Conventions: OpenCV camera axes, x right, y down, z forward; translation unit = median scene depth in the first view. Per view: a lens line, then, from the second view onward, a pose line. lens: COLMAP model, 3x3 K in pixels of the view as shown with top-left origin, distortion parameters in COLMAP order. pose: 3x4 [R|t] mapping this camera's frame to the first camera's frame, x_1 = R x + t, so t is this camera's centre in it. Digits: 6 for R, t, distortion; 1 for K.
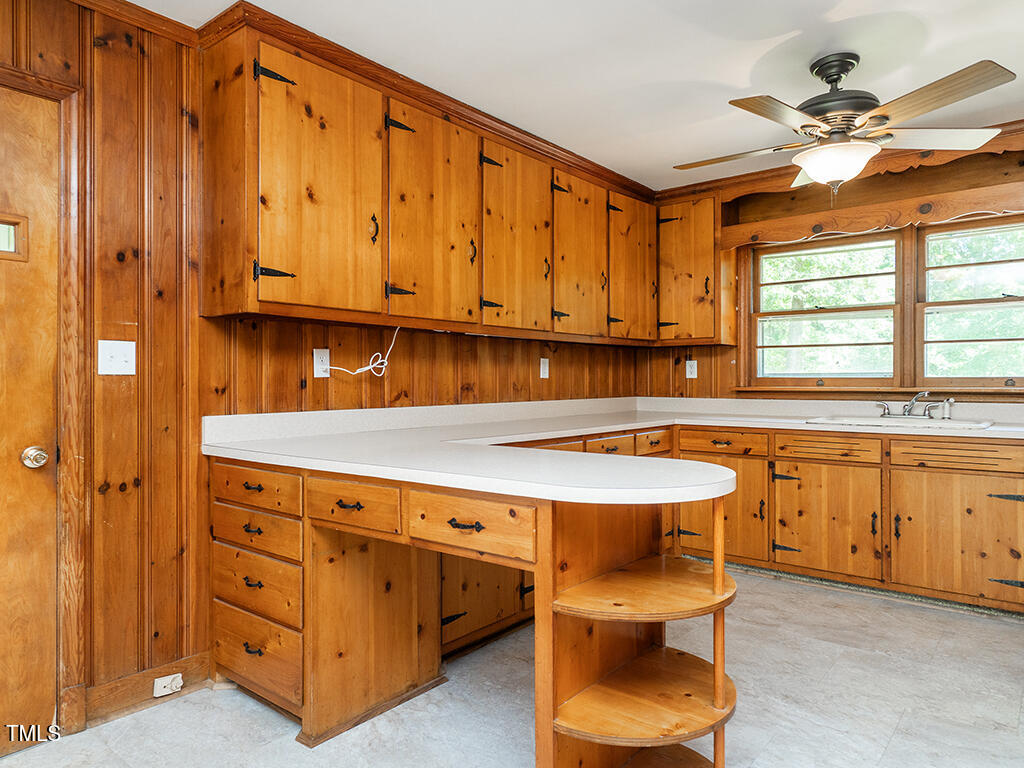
lens RADIAL K [[669.8, 0, 516.1], [0, 669.8, 377.4], [0, 0, 1]] dist [0.002053, 0.000335]
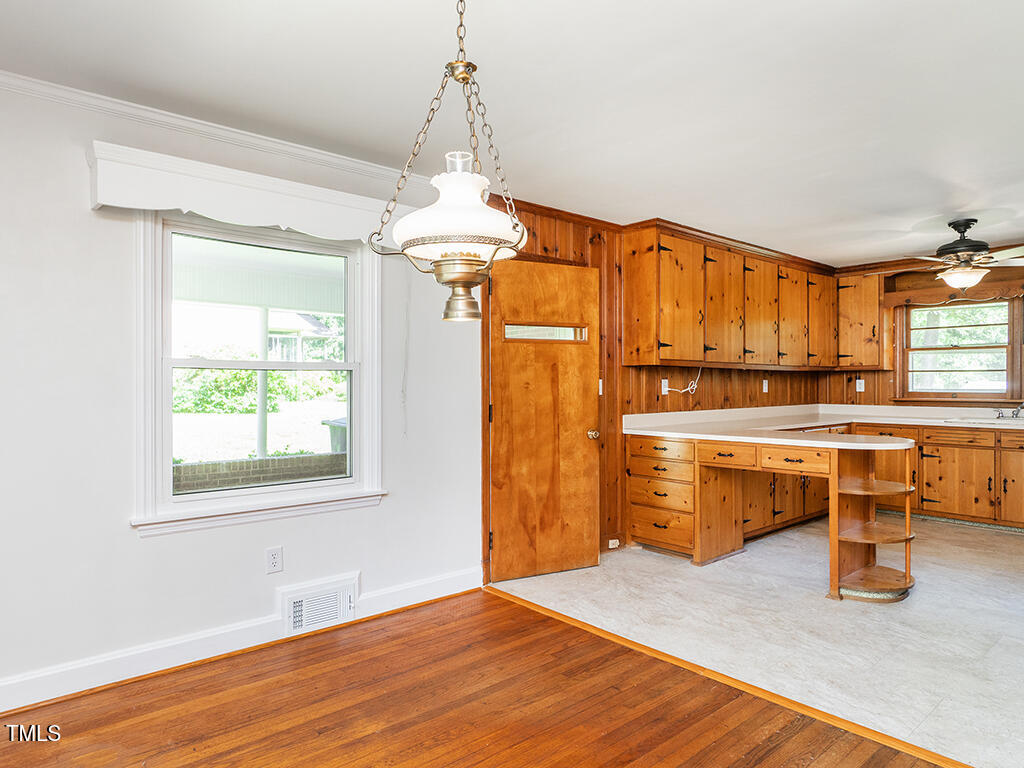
lens RADIAL K [[632.0, 0, 547.3], [0, 632.0, 384.8], [0, 0, 1]] dist [-0.001295, -0.000435]
pose [[0.989018, -0.000297, -0.147792, -0.272101], [0.001258, 0.999979, 0.006405, -0.029933], [0.147787, -0.006520, 0.988998, -0.608588]]
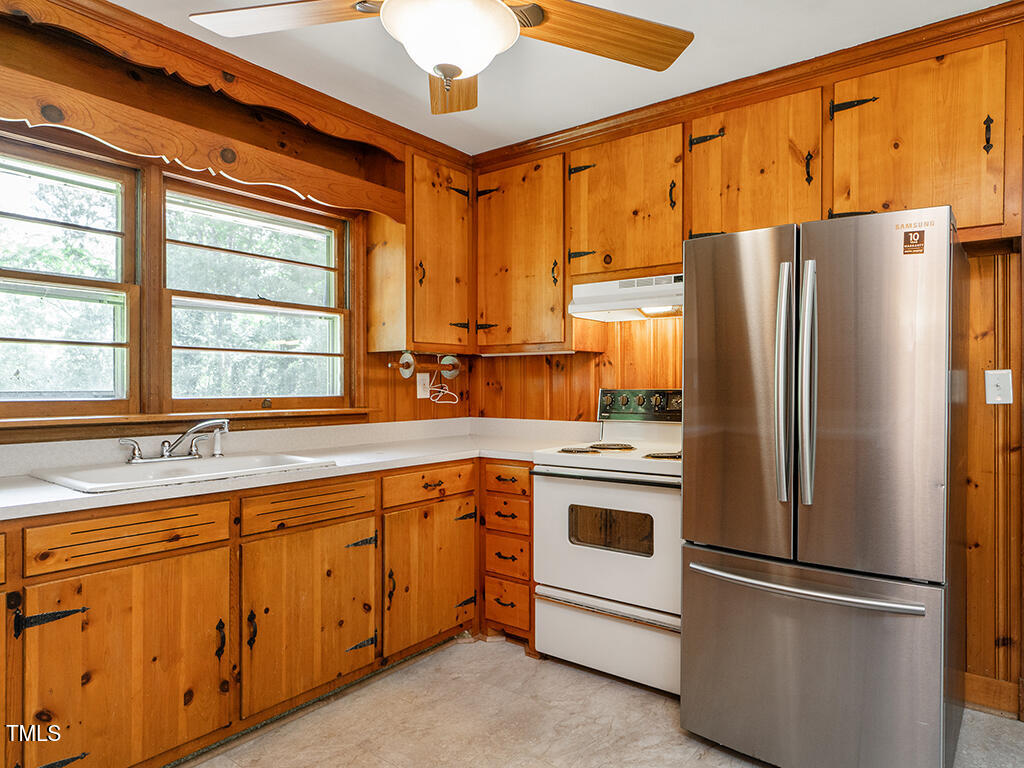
lens RADIAL K [[635.9, 0, 517.9], [0, 635.9, 384.5], [0, 0, 1]] dist [-0.000654, -0.001540]
pose [[-0.027340, 0.003815, 0.999619, -0.052361], [-0.005637, 0.999976, -0.003971, -0.013435], [-0.999610, -0.005743, -0.027318, 0.685644]]
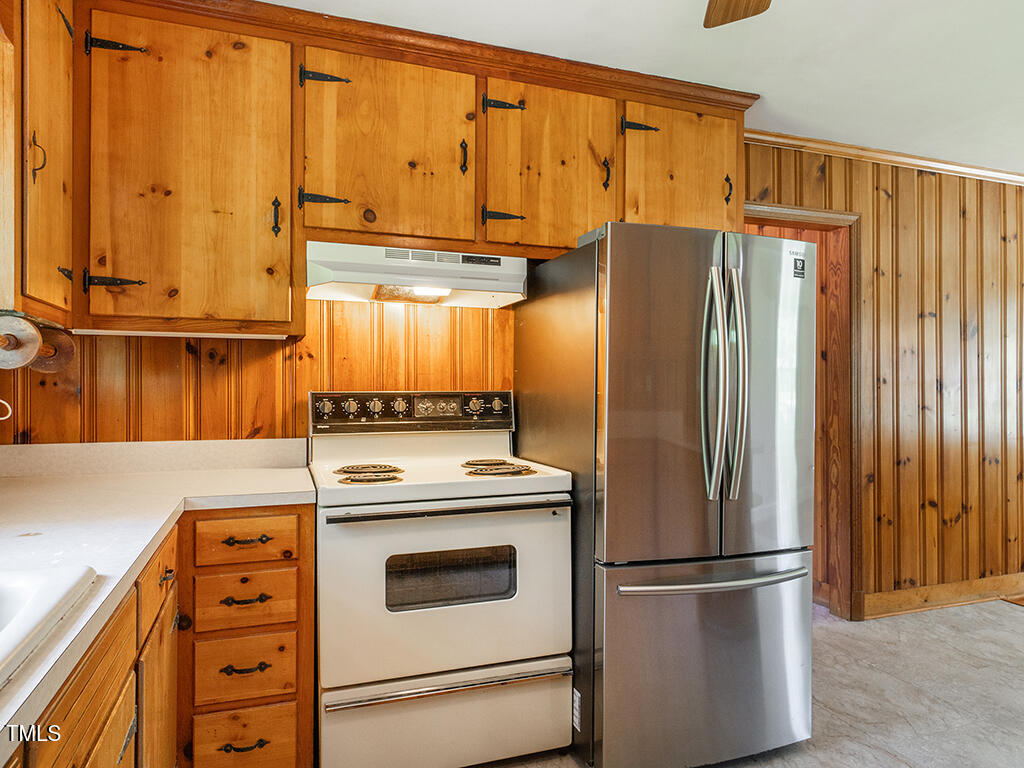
lens RADIAL K [[669.8, 0, 512.0], [0, 669.8, 384.0], [0, 0, 1]] dist [0.001949, -0.000861]
pose [[-0.858641, 0.005288, 0.512549, 0.296744], [-0.002034, 0.999904, -0.013725, -0.010349], [-0.512573, -0.012827, -0.858548, 1.001410]]
